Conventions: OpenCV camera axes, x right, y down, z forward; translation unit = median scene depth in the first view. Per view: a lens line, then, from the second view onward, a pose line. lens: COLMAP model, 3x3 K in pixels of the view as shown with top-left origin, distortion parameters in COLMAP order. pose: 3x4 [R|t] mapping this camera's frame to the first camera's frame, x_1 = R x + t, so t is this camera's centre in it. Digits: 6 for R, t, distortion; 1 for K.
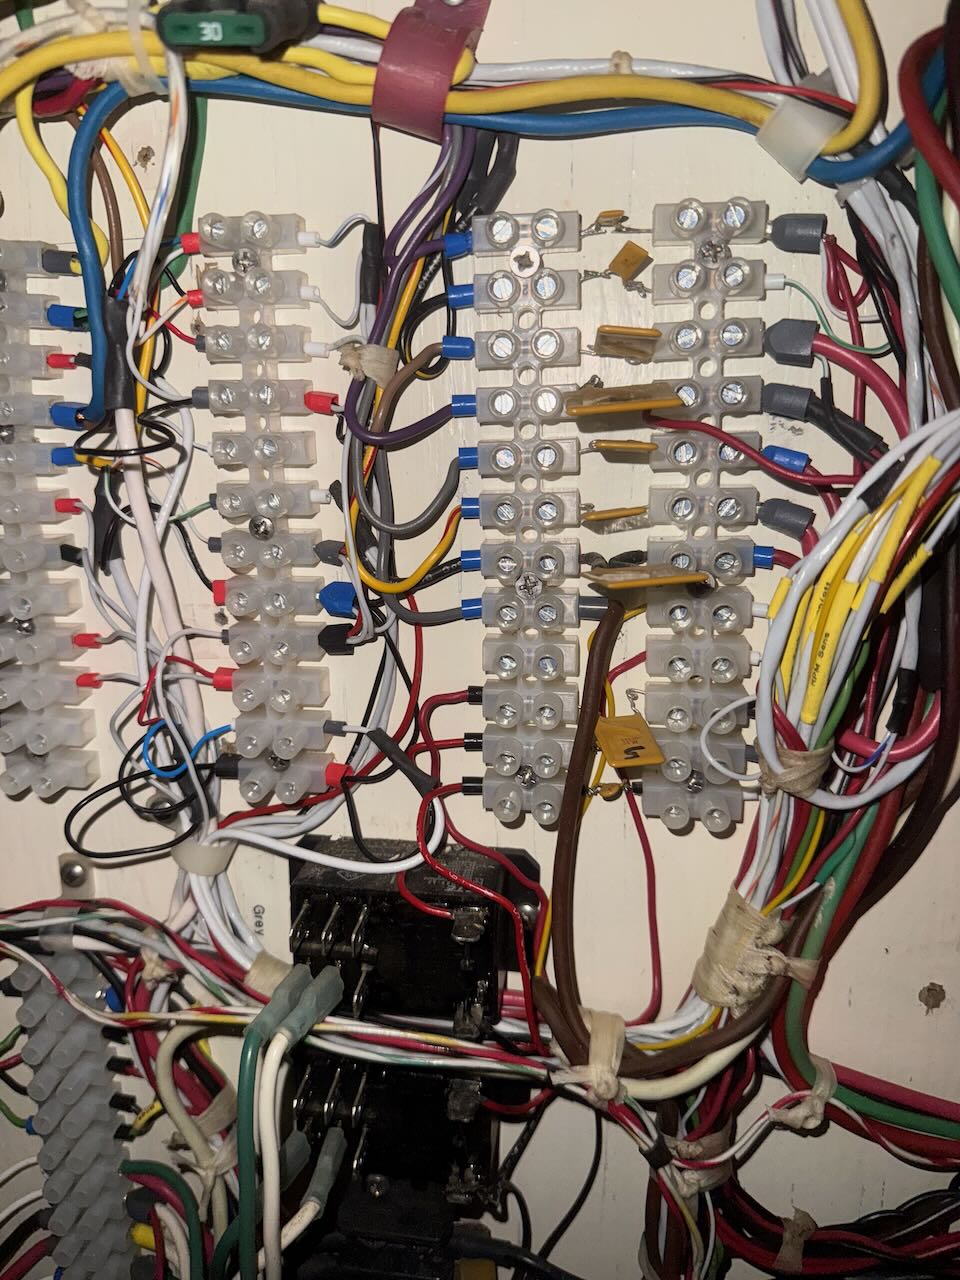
lens RADIAL K [[910.9, 0, 488.7], [0, 910.9, 633.2], [0, 0, 1]] dist [0.009216, -0.030902]
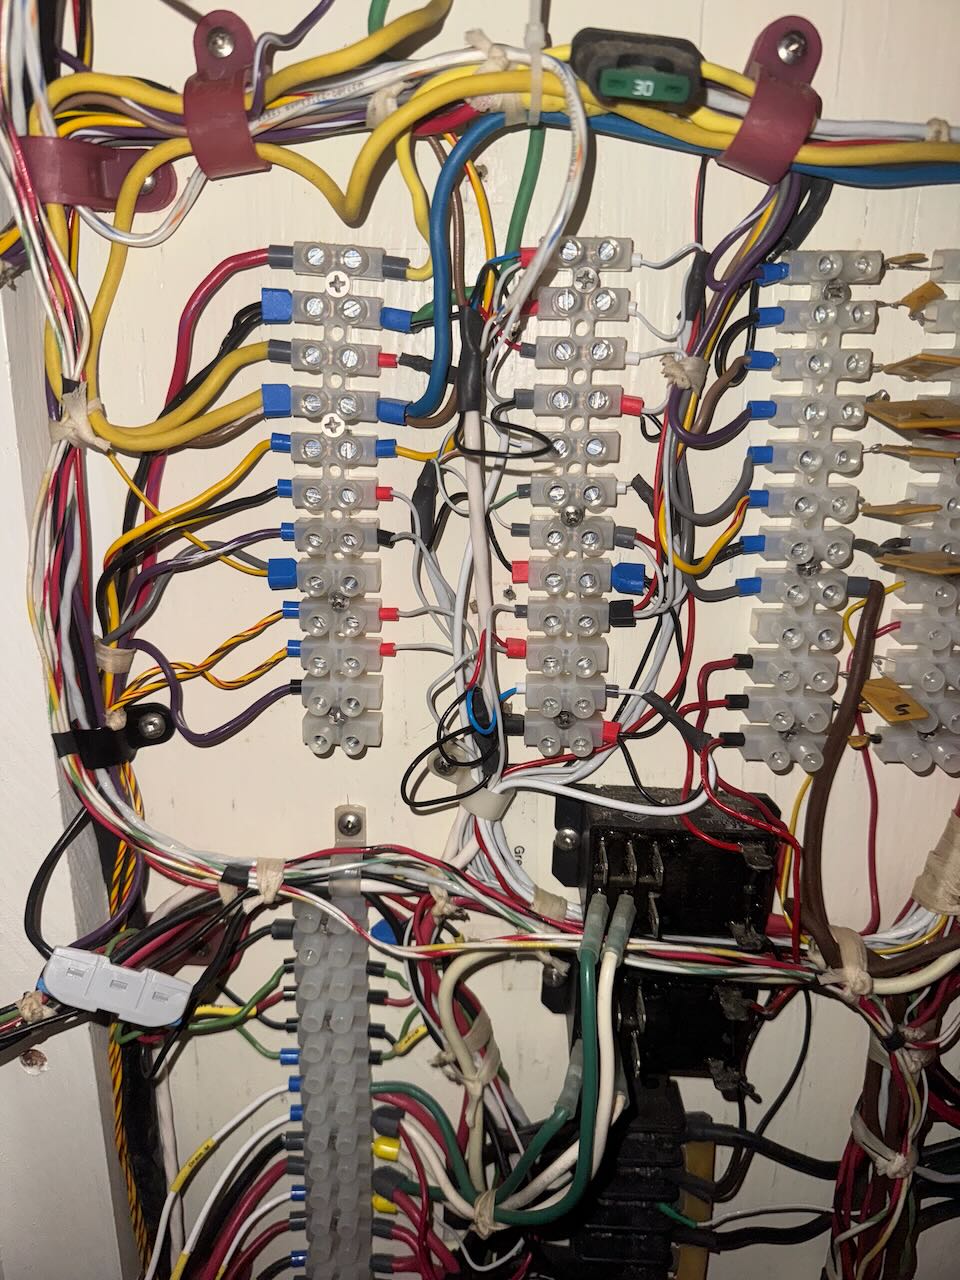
lens RADIAL K [[910.9, 0, 484.2], [0, 910.9, 641.6], [0, 0, 1]] dist [0.009216, -0.030902]
pose [[0.994236, -0.003673, 0.107154, -0.478381], [-0.001187, 0.998975, 0.045259, -0.009567], [-0.107210, -0.045125, 0.993212, -0.119280]]
